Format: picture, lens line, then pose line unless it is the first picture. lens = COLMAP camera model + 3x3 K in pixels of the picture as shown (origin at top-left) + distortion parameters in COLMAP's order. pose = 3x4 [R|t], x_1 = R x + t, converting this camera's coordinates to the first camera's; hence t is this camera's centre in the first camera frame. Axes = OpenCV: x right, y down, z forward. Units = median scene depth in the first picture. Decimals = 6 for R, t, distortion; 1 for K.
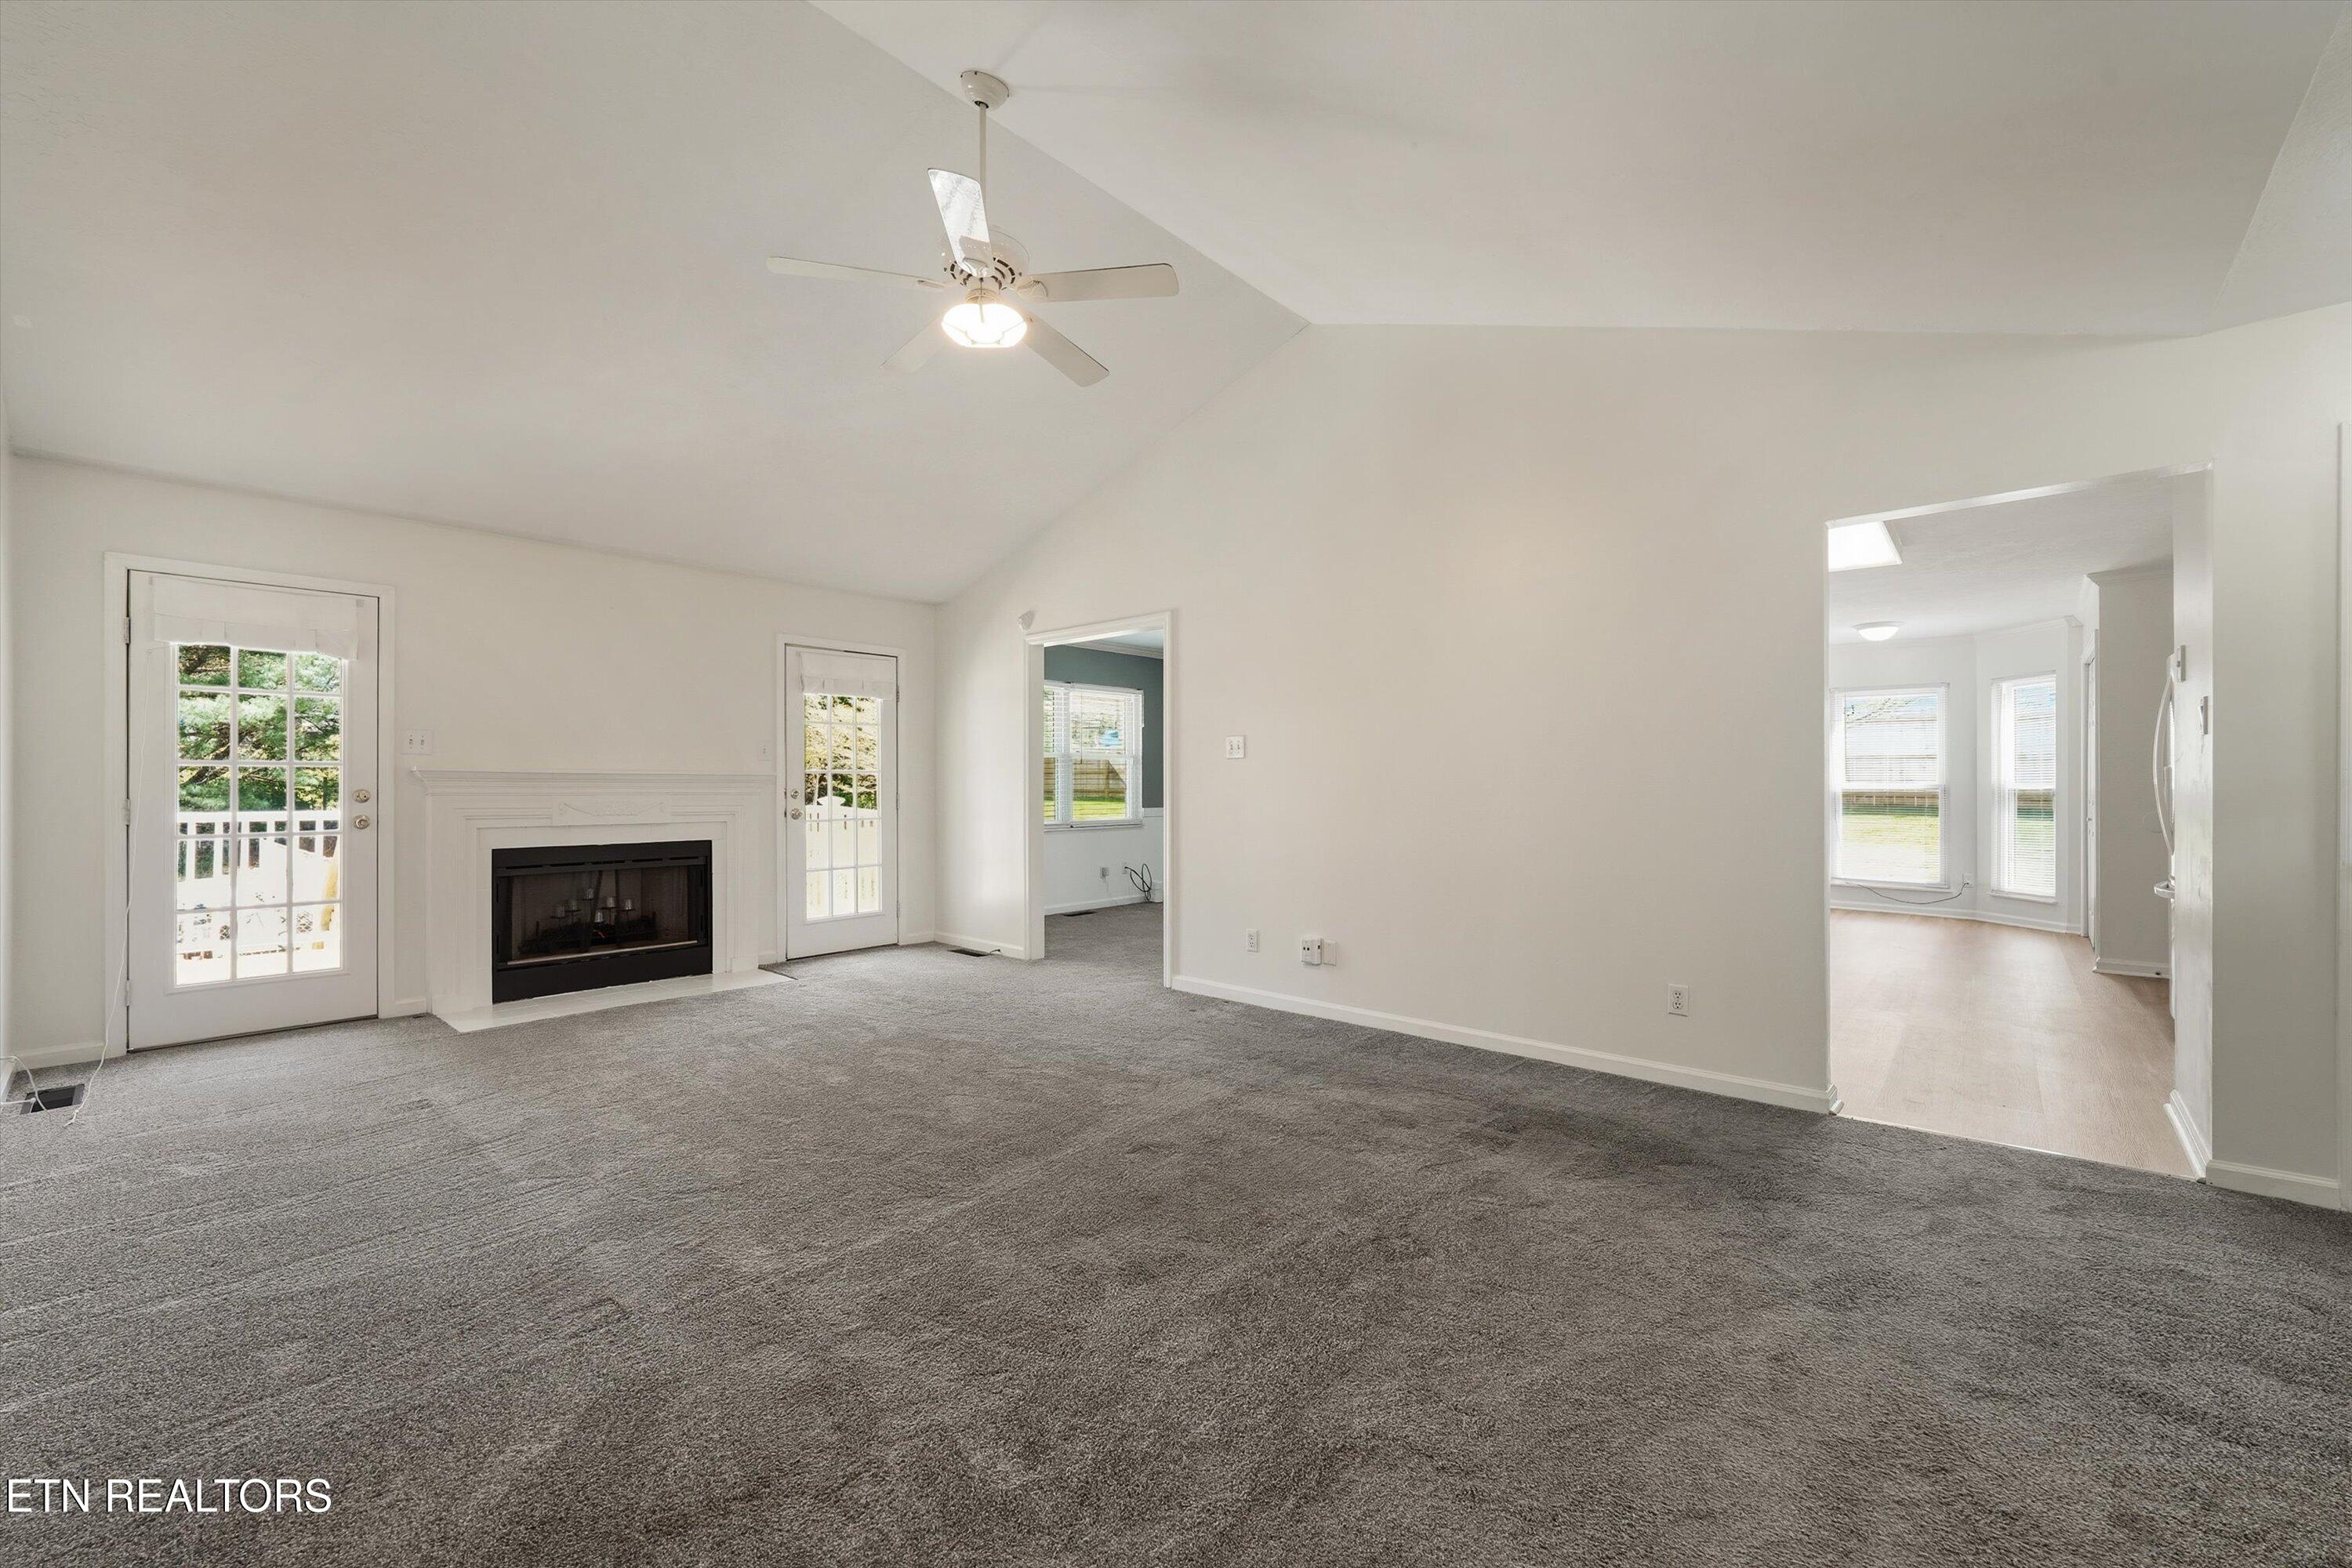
lens RADIAL K [[942.8, 0, 1174.3], [0, 942.8, 770.7], [0, 0, 1]] dist [-0.002961, -0.000167]
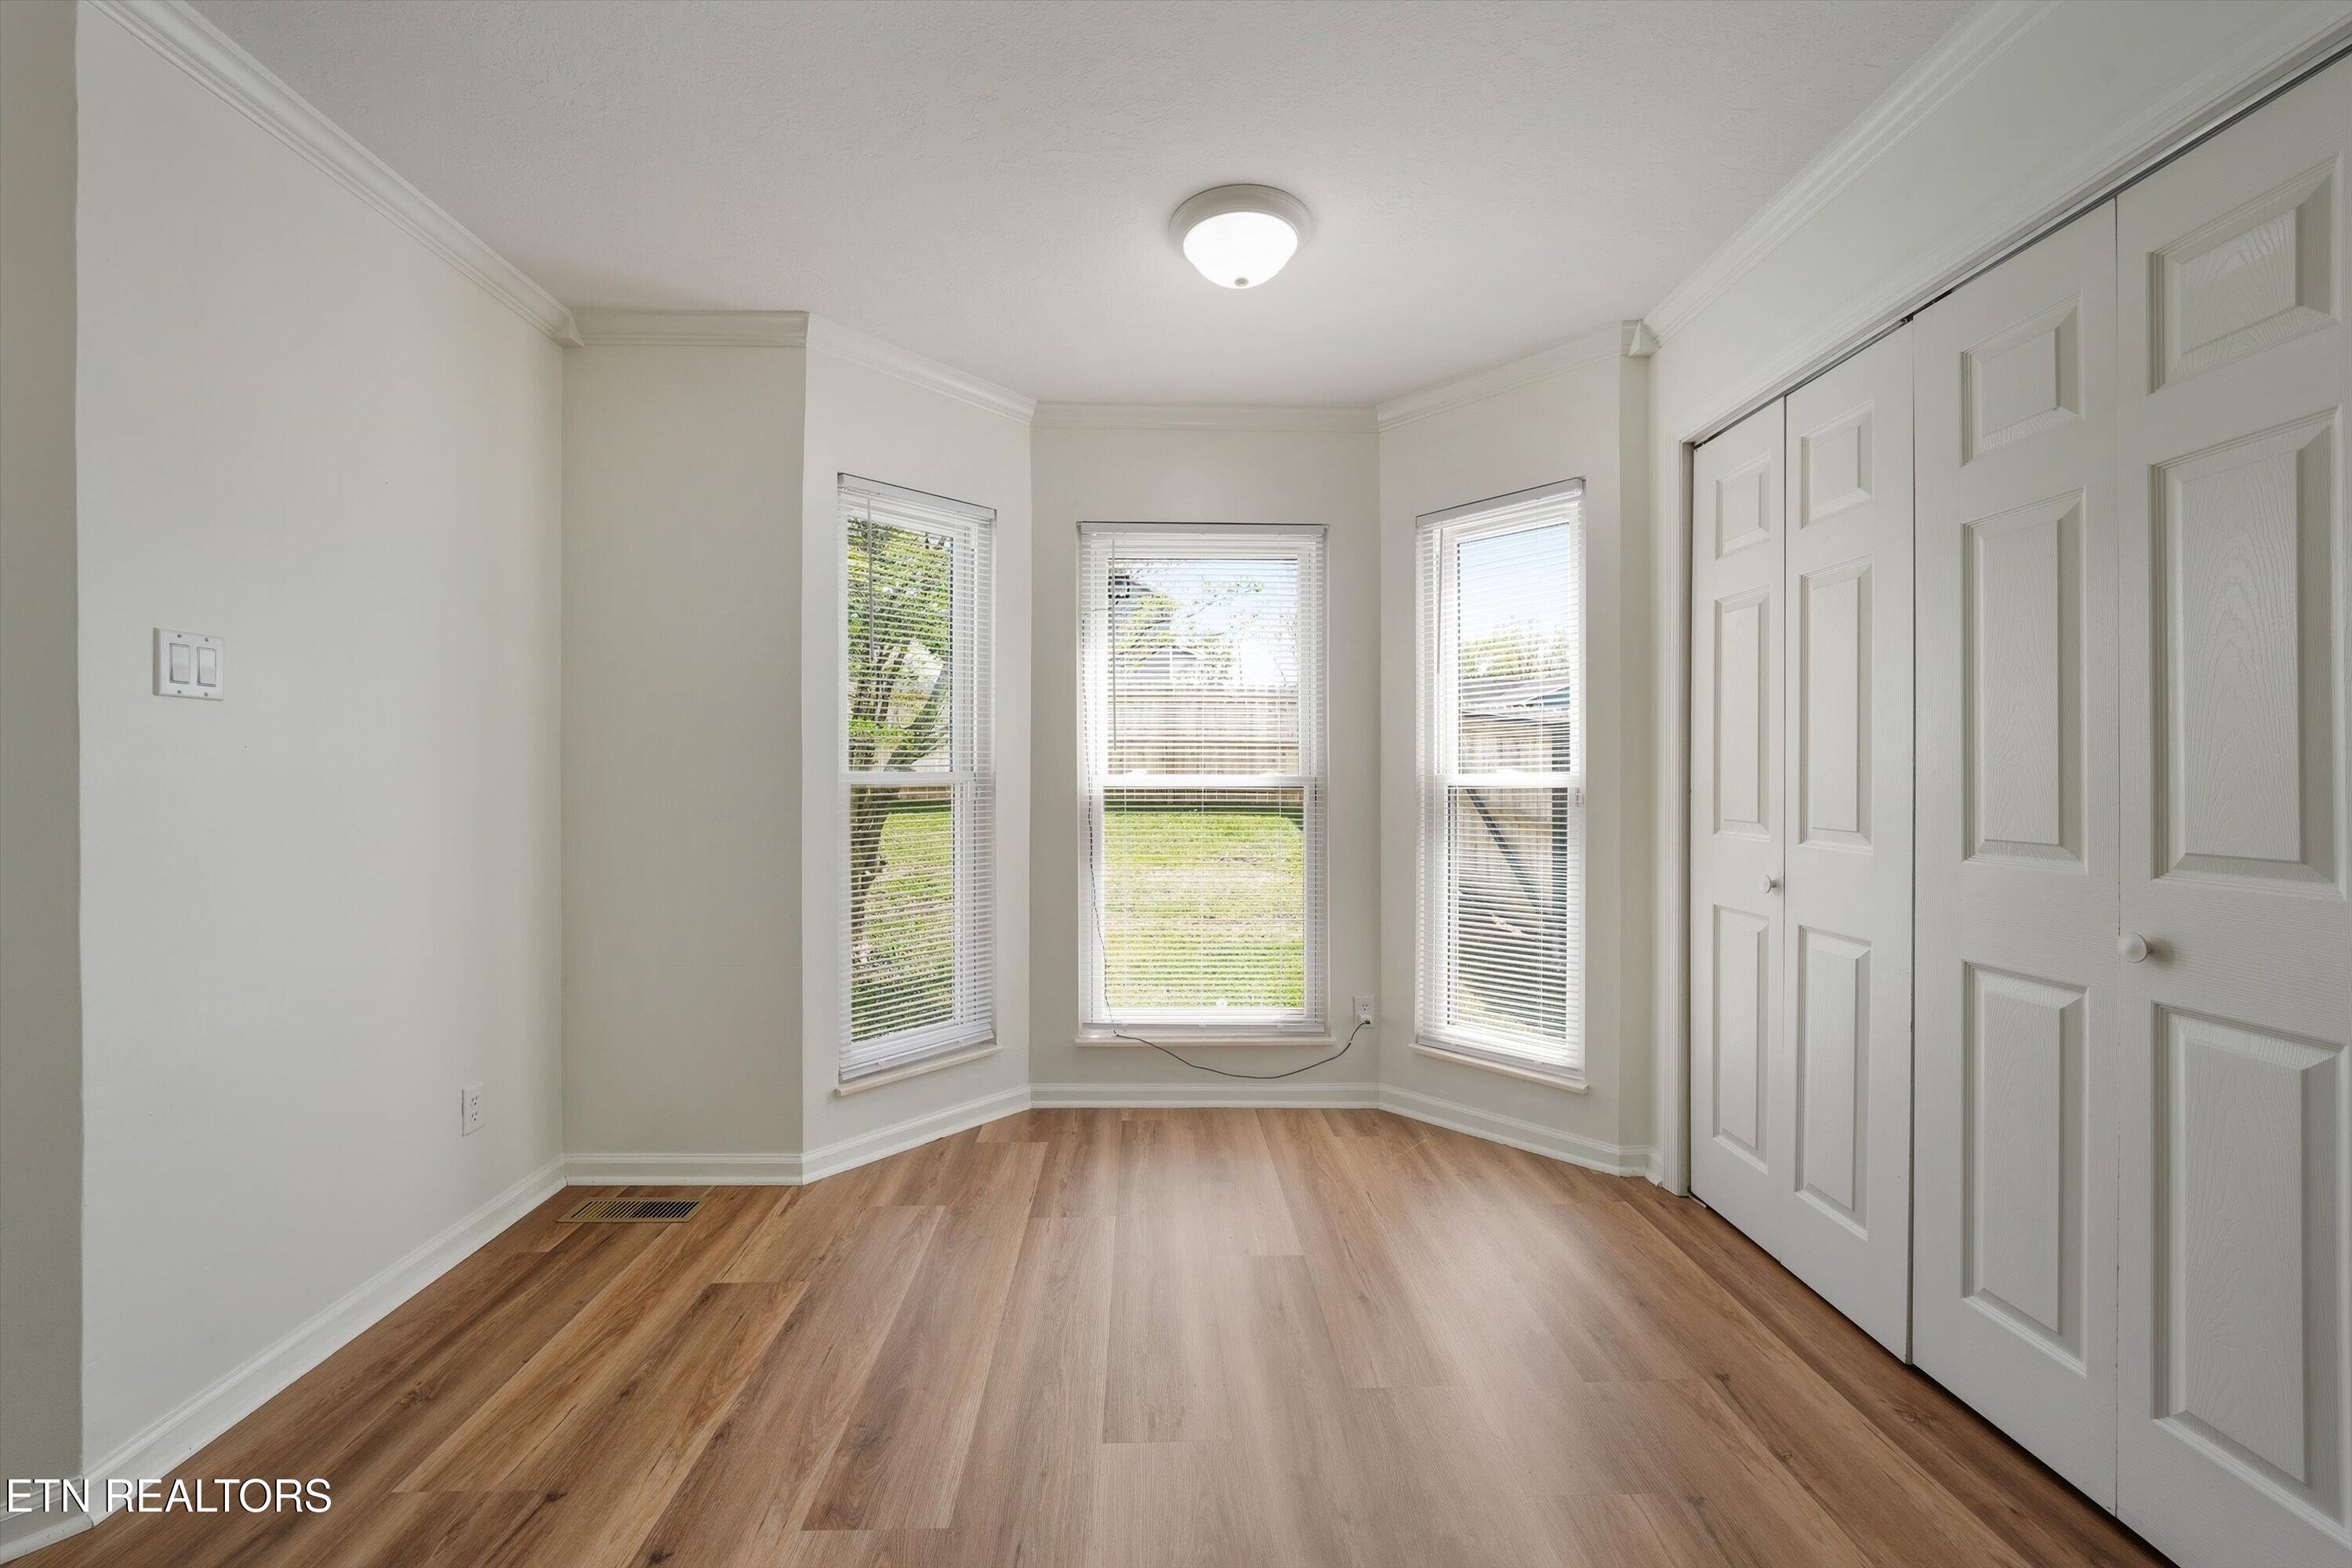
lens RADIAL K [[942.8, 0, 1174.3], [0, 942.8, 770.7], [0, 0, 1]] dist [-0.002961, -0.000167]
pose [[0.733414, 0.001621, 0.679781, 0.503128], [-0.005667, 0.999977, 0.003729, 0.010831], [-0.679759, -0.006587, 0.733406, 0.751476]]
